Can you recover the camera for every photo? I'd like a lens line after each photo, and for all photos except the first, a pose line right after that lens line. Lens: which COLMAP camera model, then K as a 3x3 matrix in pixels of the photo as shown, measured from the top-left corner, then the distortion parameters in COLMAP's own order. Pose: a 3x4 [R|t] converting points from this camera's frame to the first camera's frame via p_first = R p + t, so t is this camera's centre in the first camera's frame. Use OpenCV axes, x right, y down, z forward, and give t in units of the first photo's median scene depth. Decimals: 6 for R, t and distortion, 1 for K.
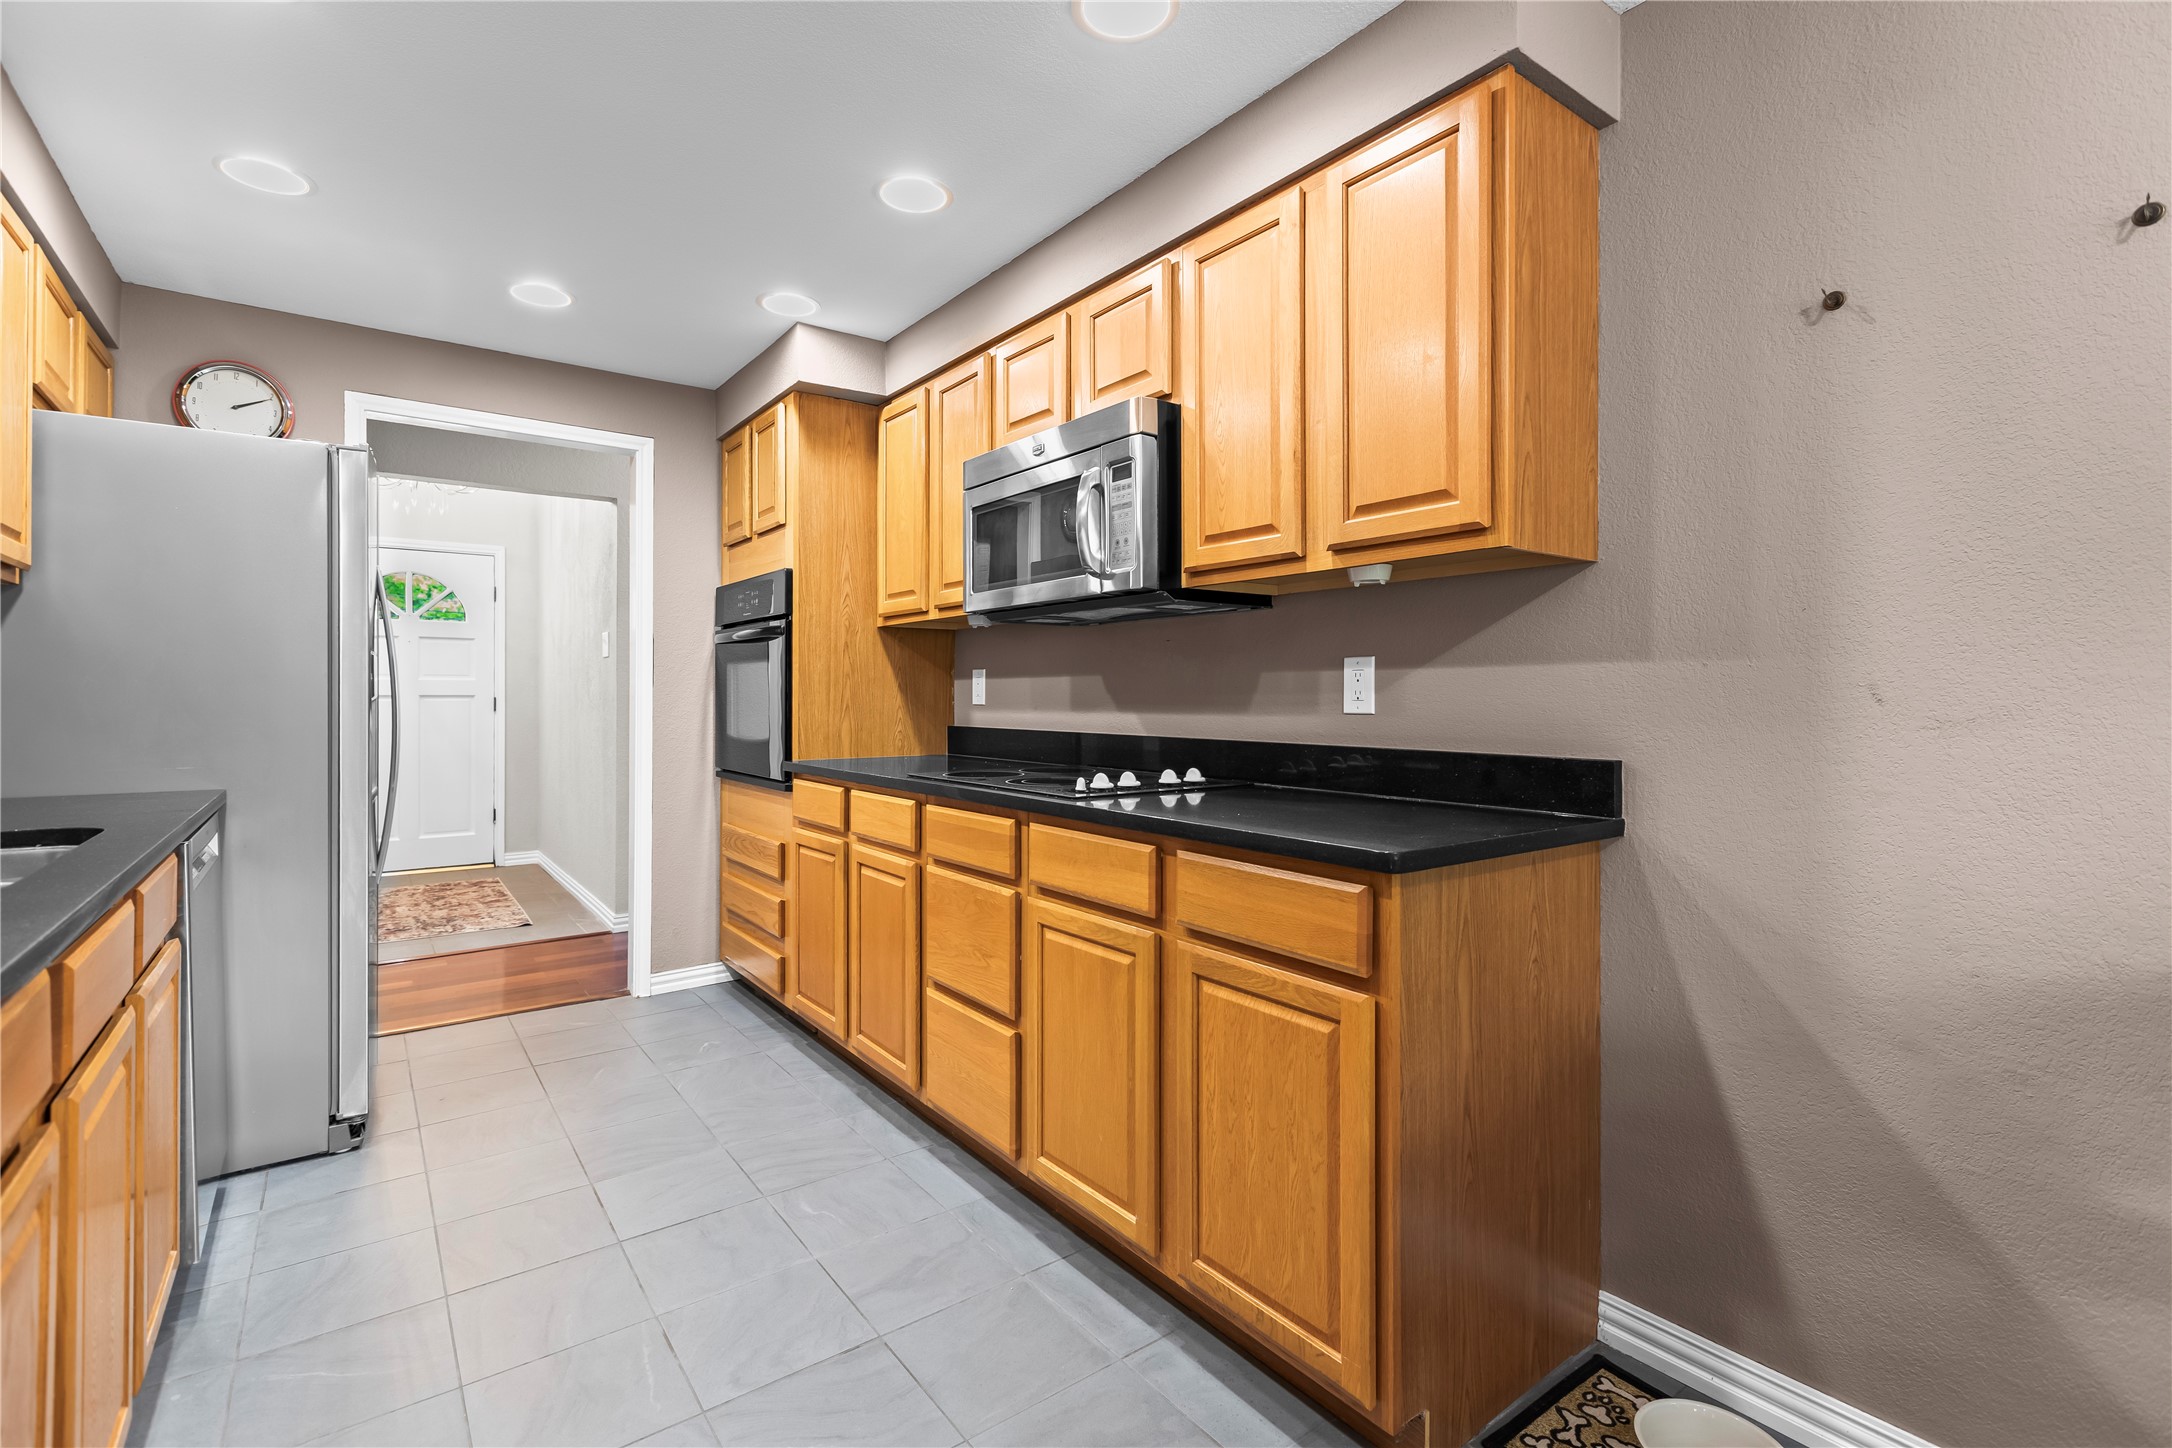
lens RADIAL K [[994.7, 0, 1089.4], [0, 994.7, 697.8], [0, 0, 1]] dist [0.000592, -0.001305]
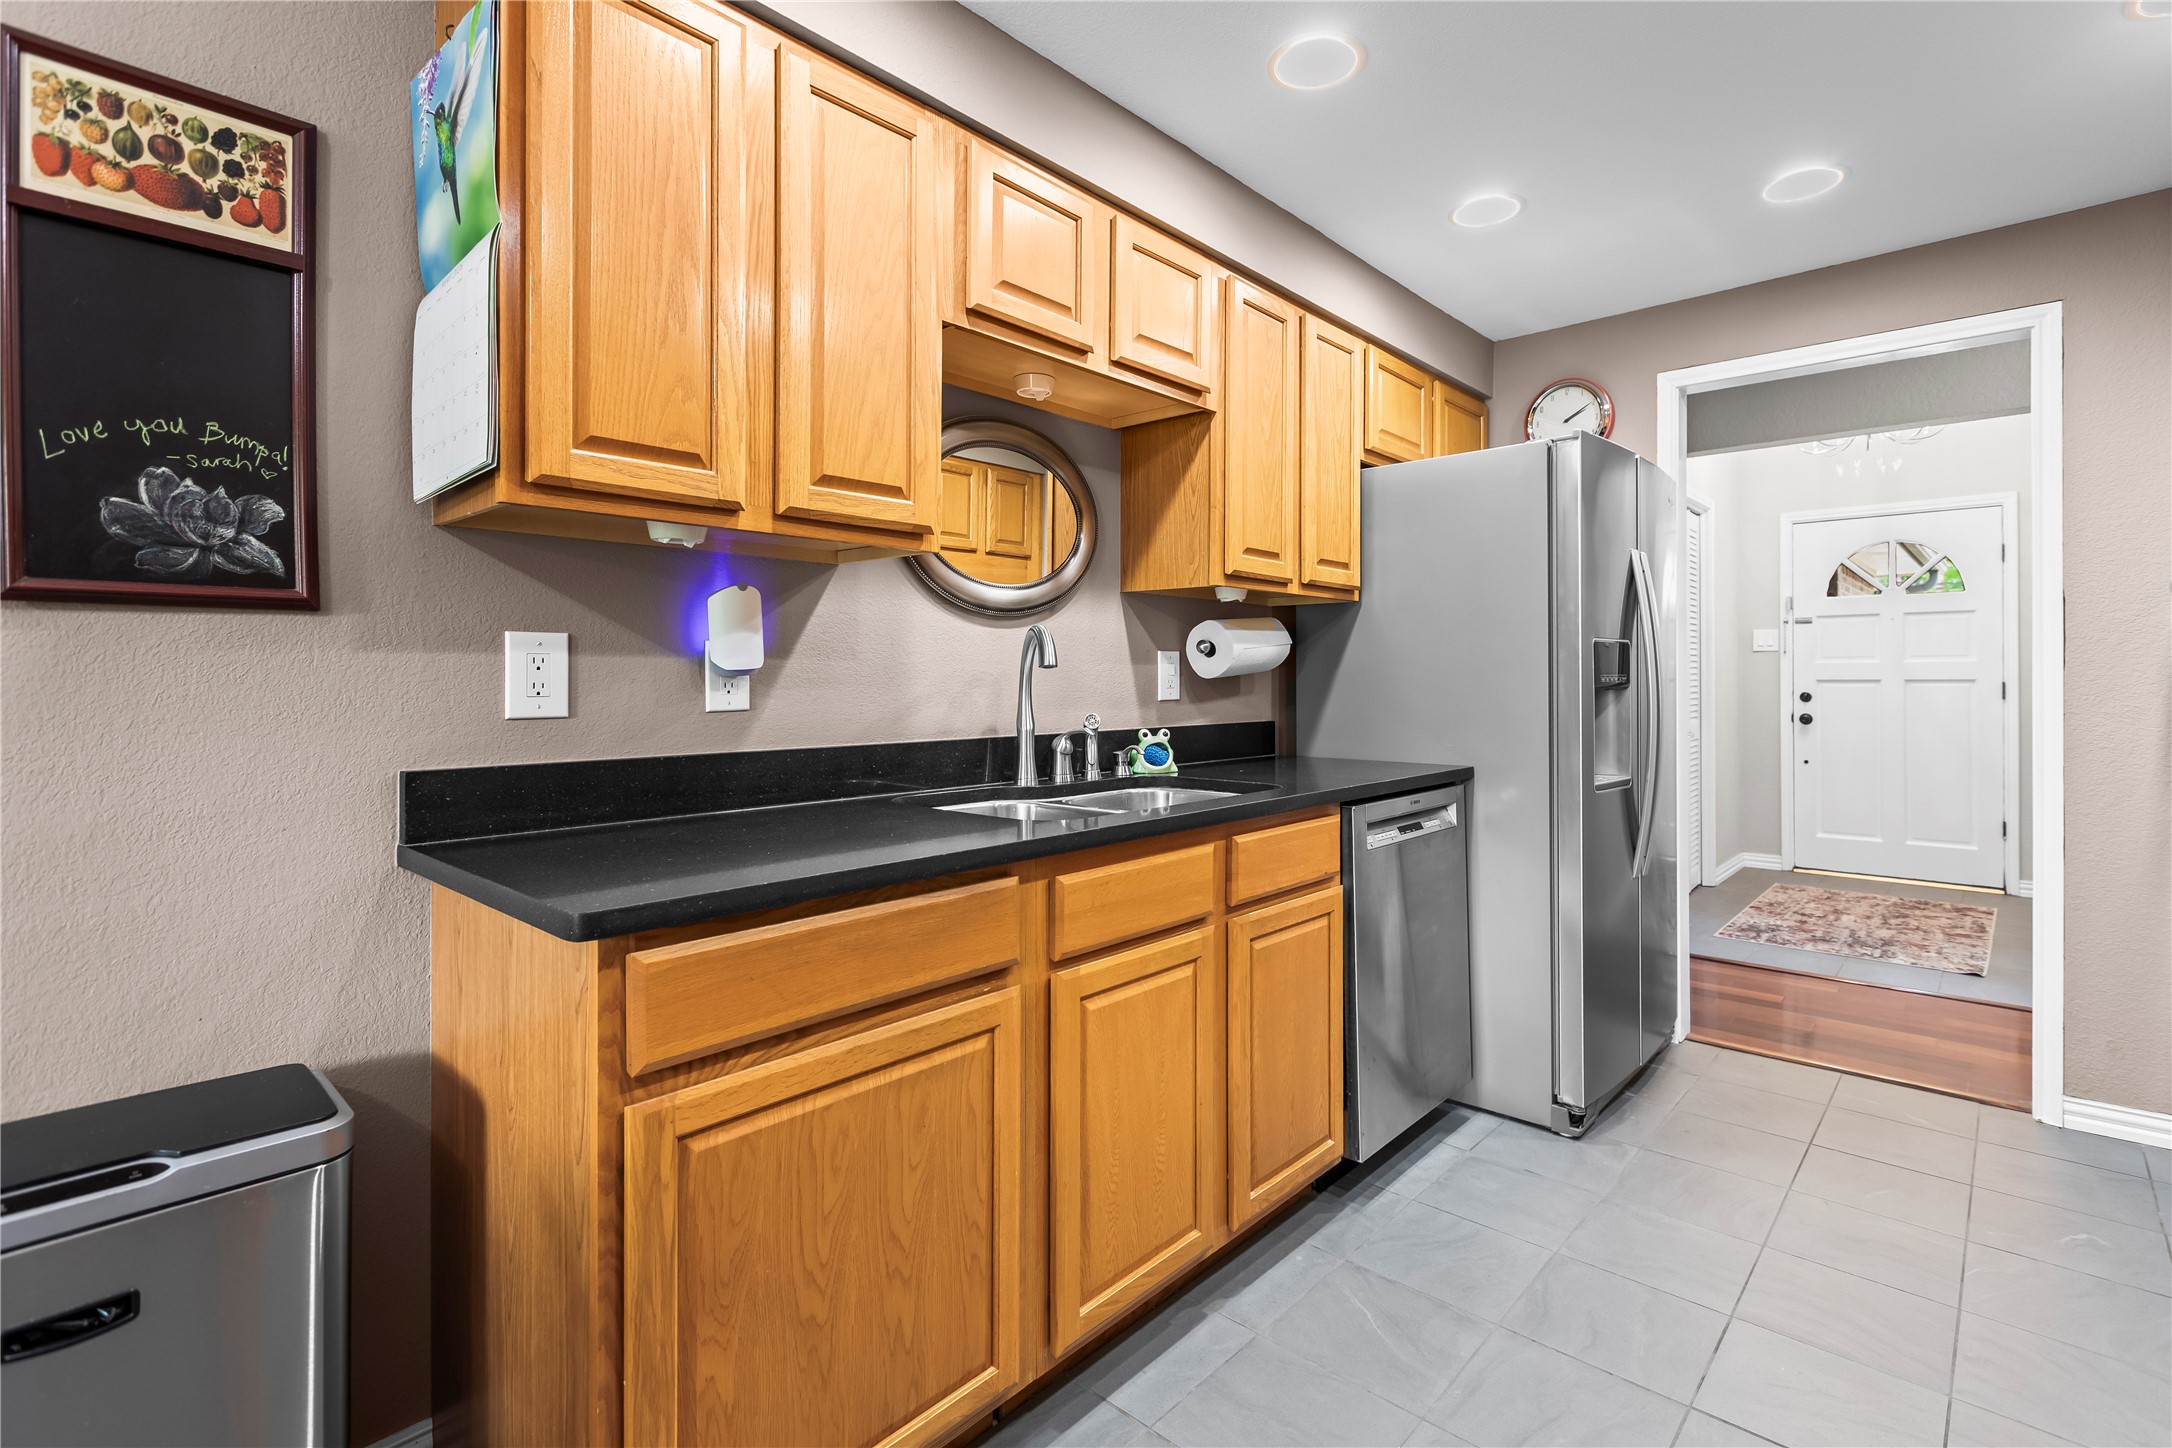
lens RADIAL K [[994.7, 0, 1080.6], [0, 994.7, 681.2], [0, 0, 1]] dist [0.000592, -0.001305]
pose [[0.174456, 0.000580, -0.984665, 0.149178], [0.000269, 1.000000, 0.000637, -0.005872], [0.984665, -0.000376, 0.174455, 0.318904]]
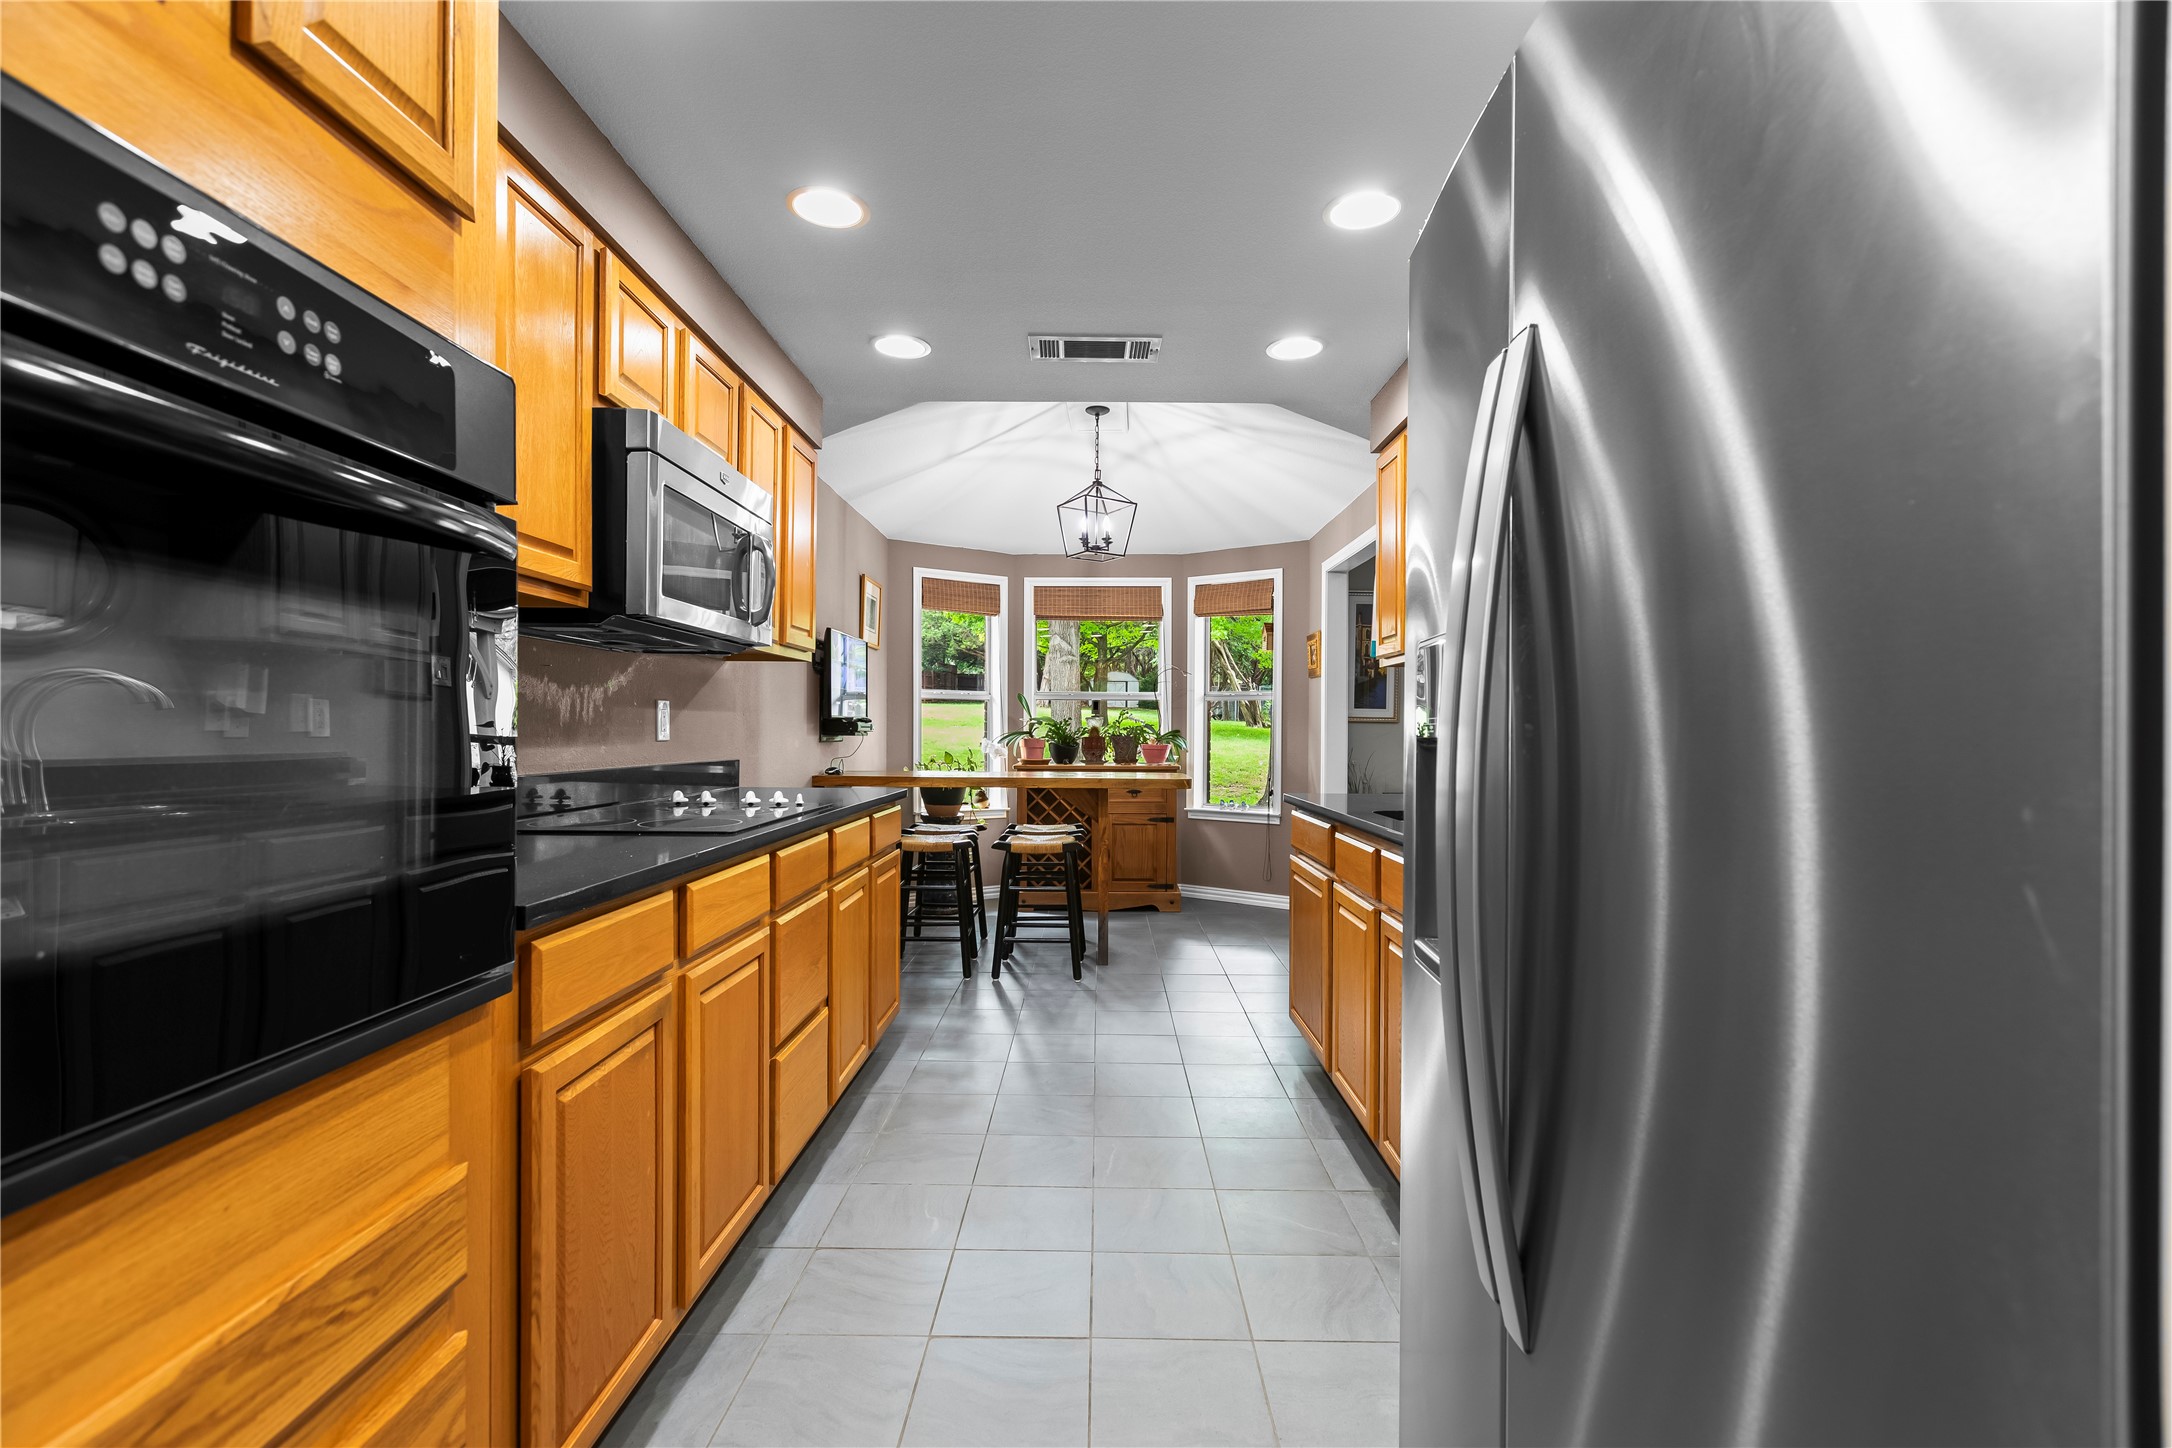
lens RADIAL K [[994.7, 0, 1090.7], [0, 994.7, 721.7], [0, 0, 1]] dist [0.000592, -0.001305]
pose [[-0.795801, -0.003650, 0.605547, -0.875327], [-0.005179, 0.999986, -0.000779, -0.010877], [-0.605536, -0.003756, -0.795809, 1.456467]]
